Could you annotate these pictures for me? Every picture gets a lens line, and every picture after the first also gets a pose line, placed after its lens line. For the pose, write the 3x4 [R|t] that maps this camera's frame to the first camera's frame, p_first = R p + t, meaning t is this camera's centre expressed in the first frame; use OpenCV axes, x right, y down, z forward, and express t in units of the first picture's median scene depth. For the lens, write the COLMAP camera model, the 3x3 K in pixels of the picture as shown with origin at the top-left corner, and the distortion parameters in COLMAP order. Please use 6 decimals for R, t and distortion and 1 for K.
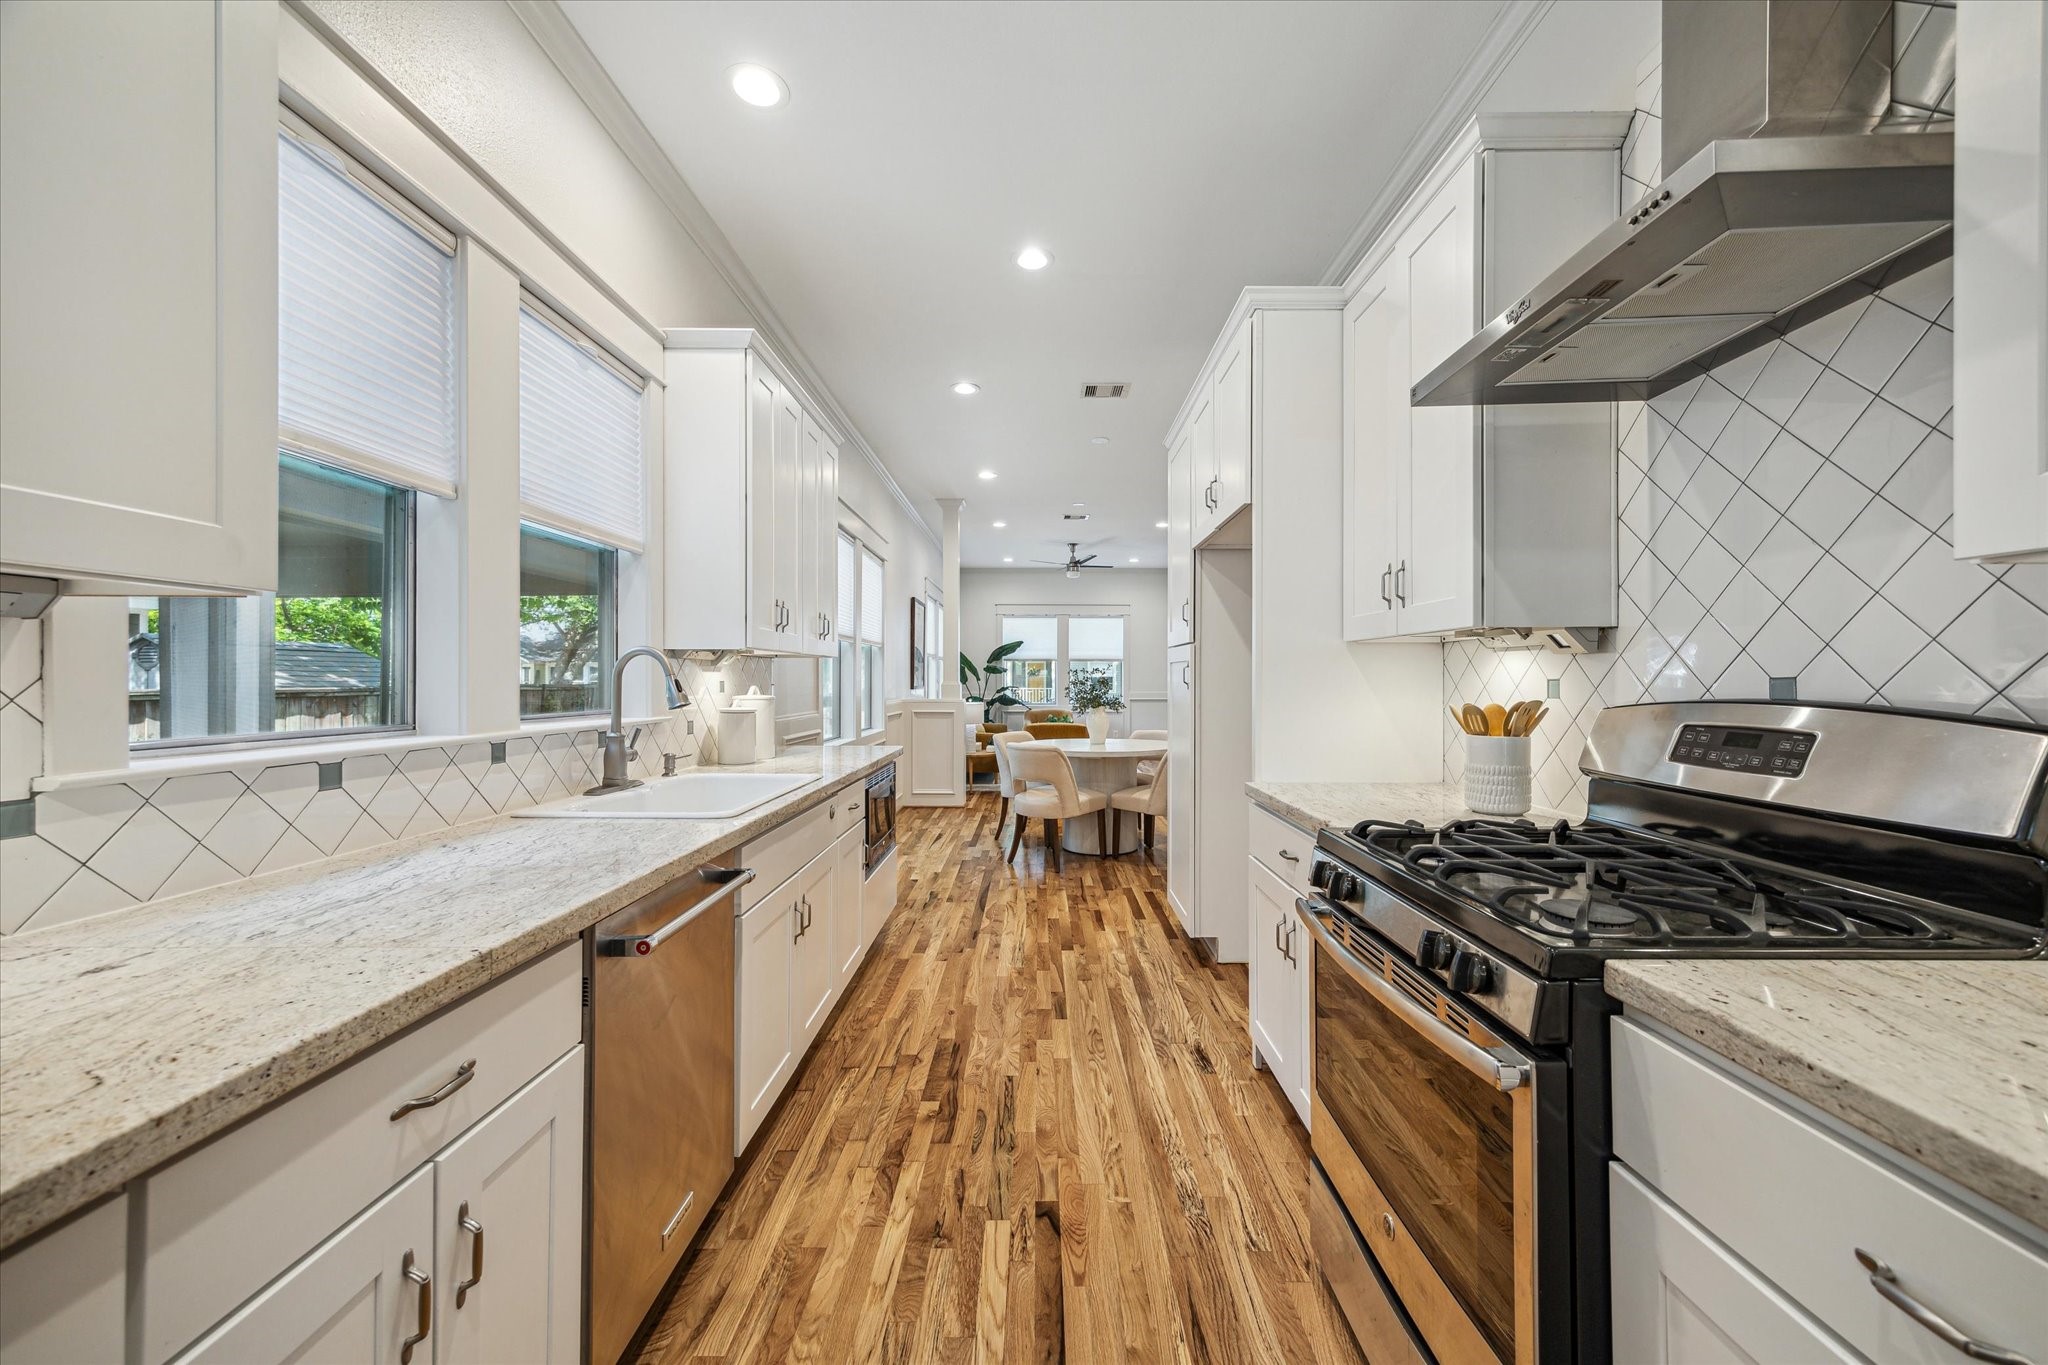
lens RADIAL K [[786.7, 0, 1031.5], [0, 786.7, 680.0], [0, 0, 1]] dist [0.007731, -0.000303]
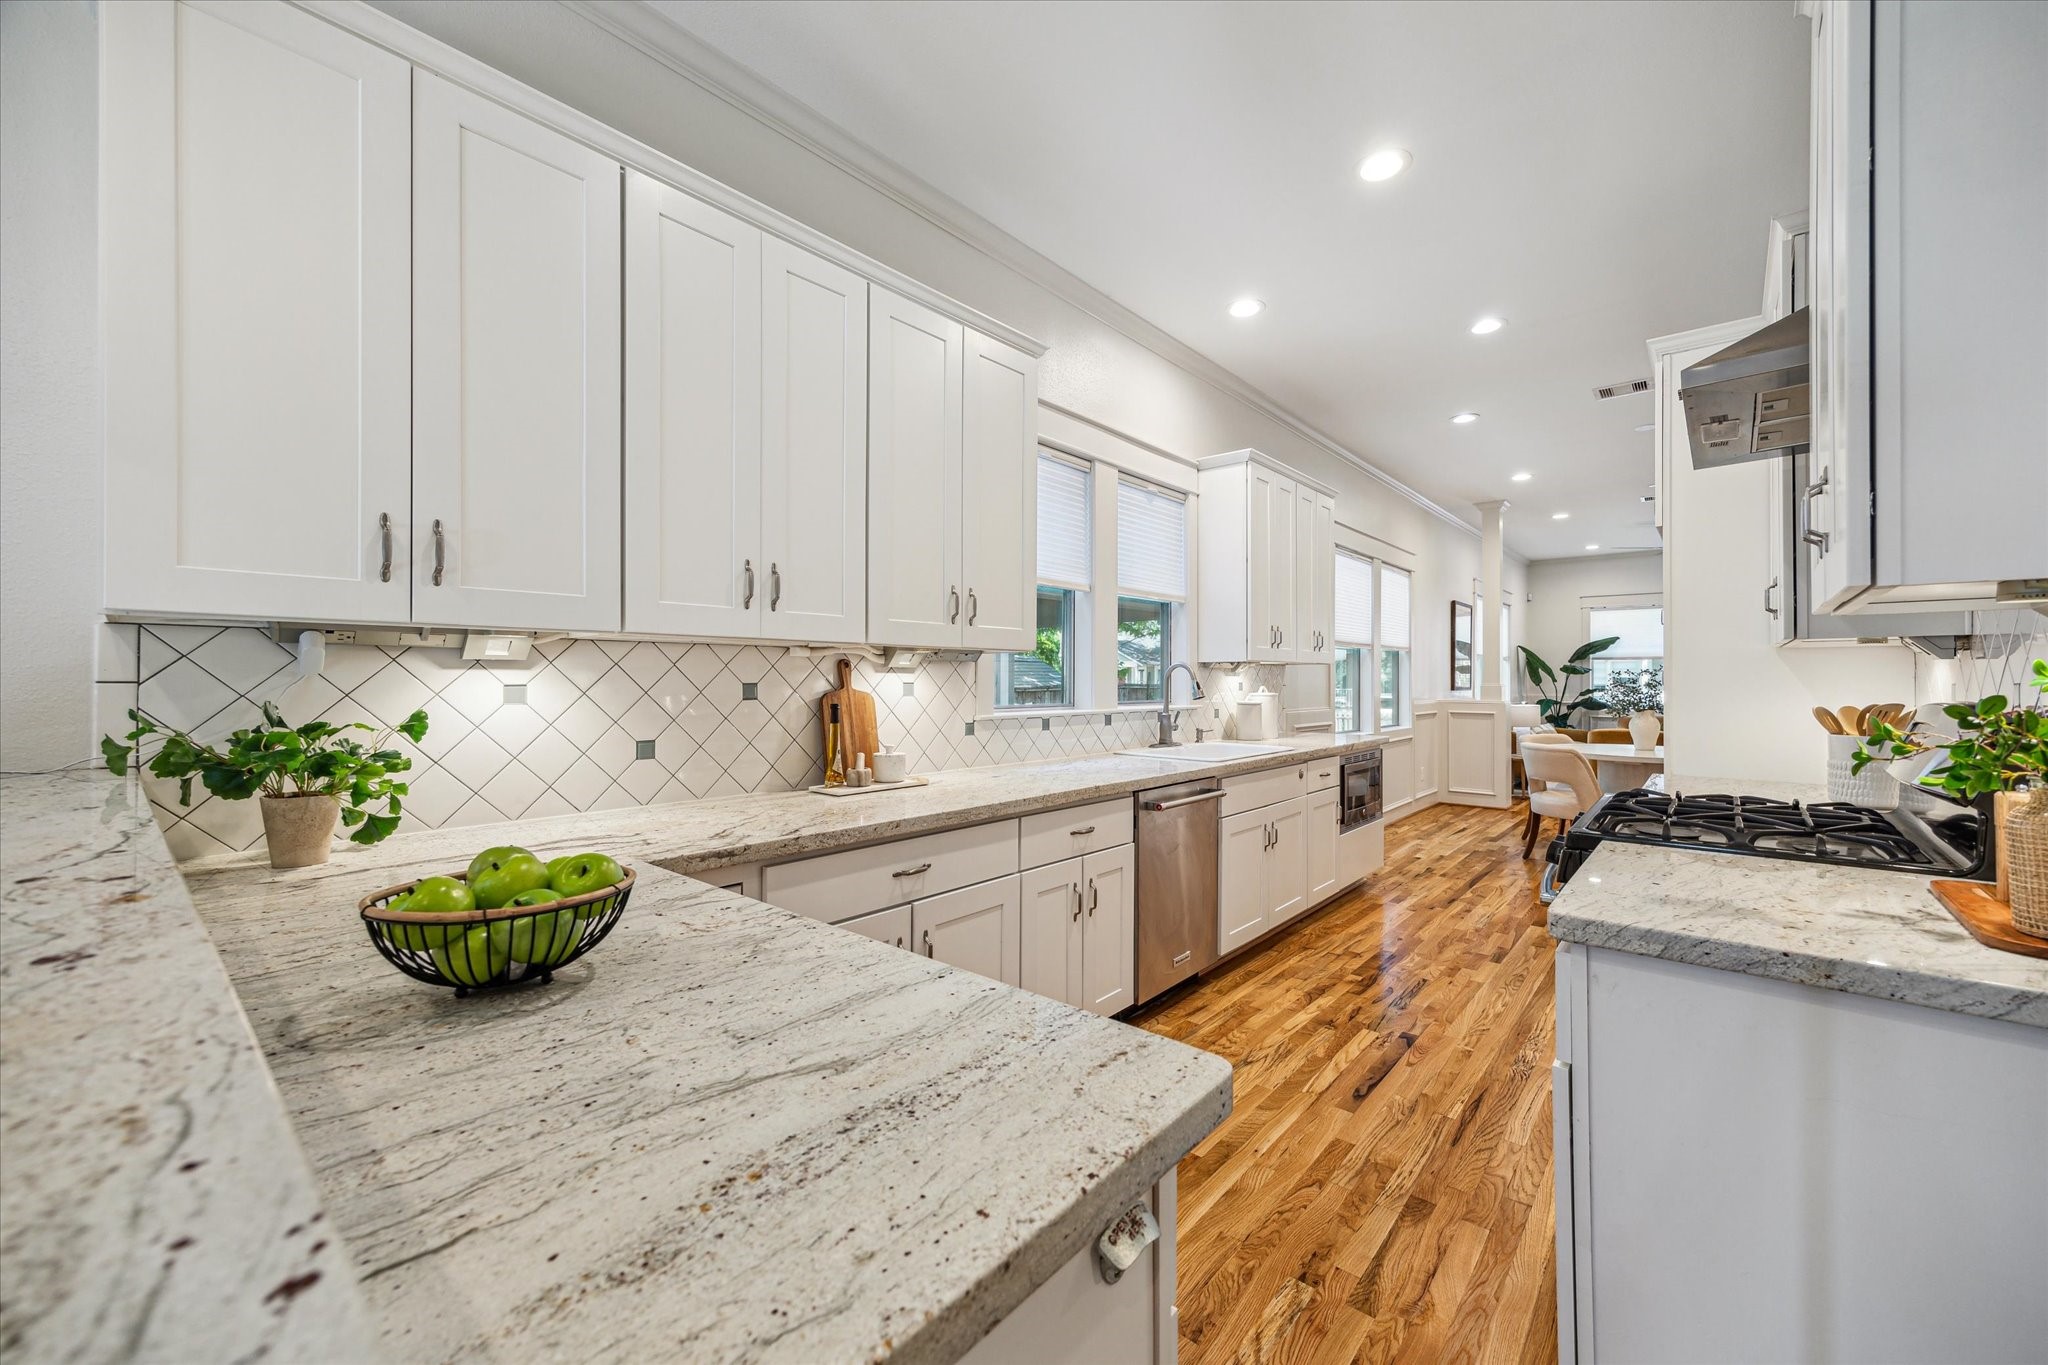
lens RADIAL K [[786.7, 0, 1030.1], [0, 786.7, 677.1], [0, 0, 1]] dist [0.007731, -0.000303]
pose [[0.756974, -0.002259, -0.653442, 0.385930], [-0.000342, 0.999993, -0.003854, -0.004697], [0.653445, 0.003141, 0.756967, -0.512747]]
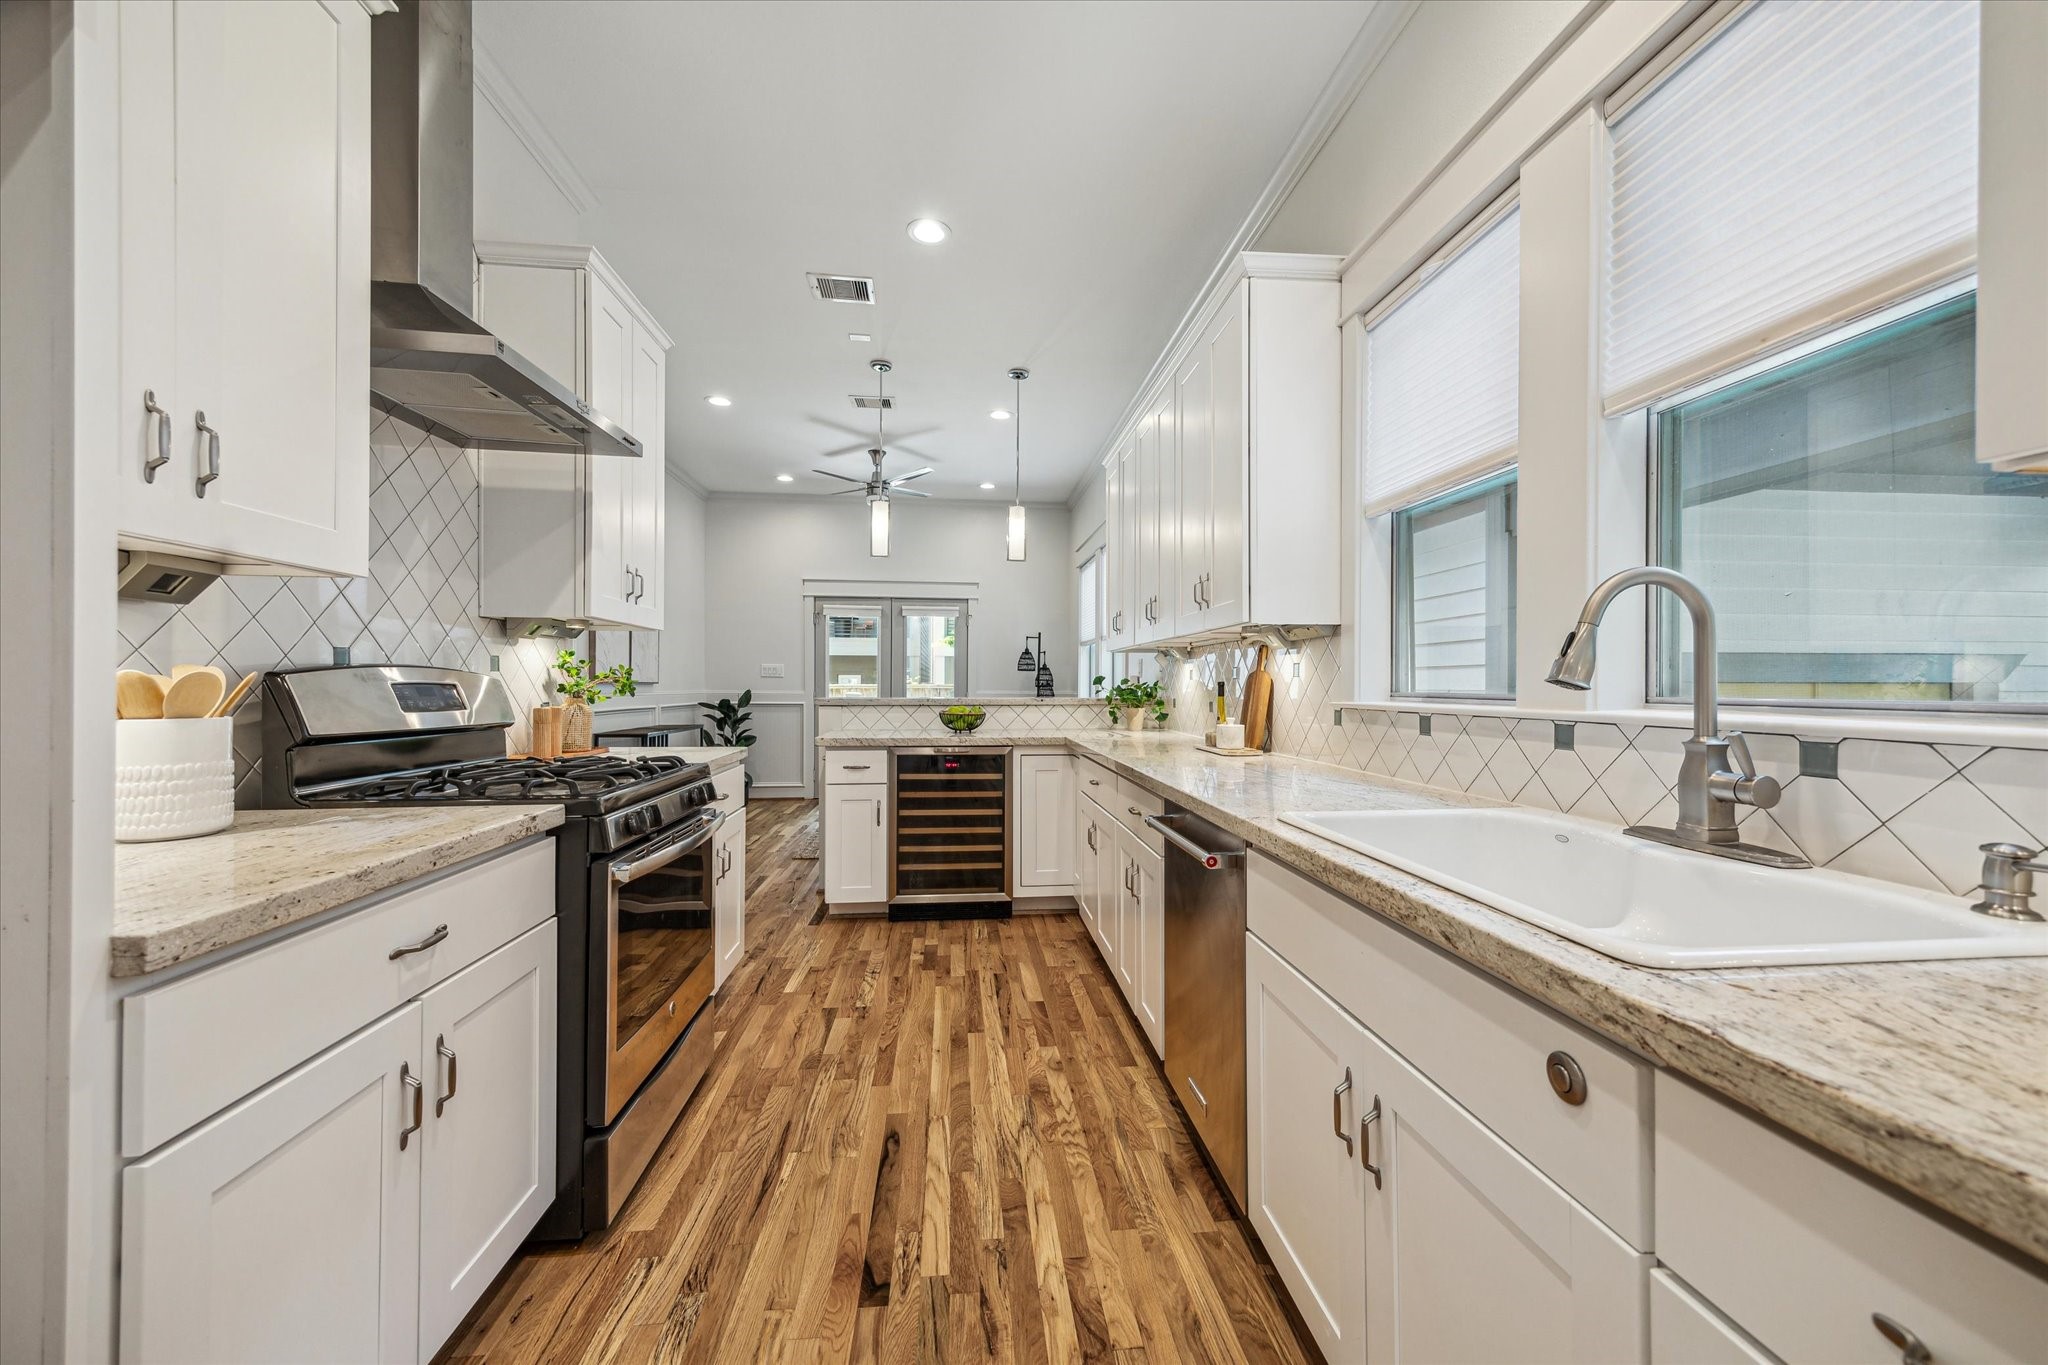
lens RADIAL K [[786.7, 0, 1033.9], [0, 786.7, 684.5], [0, 0, 1]] dist [0.007731, -0.000303]
pose [[-0.993855, -0.002341, -0.110667, -0.043436], [-0.002181, 0.999996, -0.001562, 0.036841], [0.110670, -0.001311, -0.993856, 1.546257]]
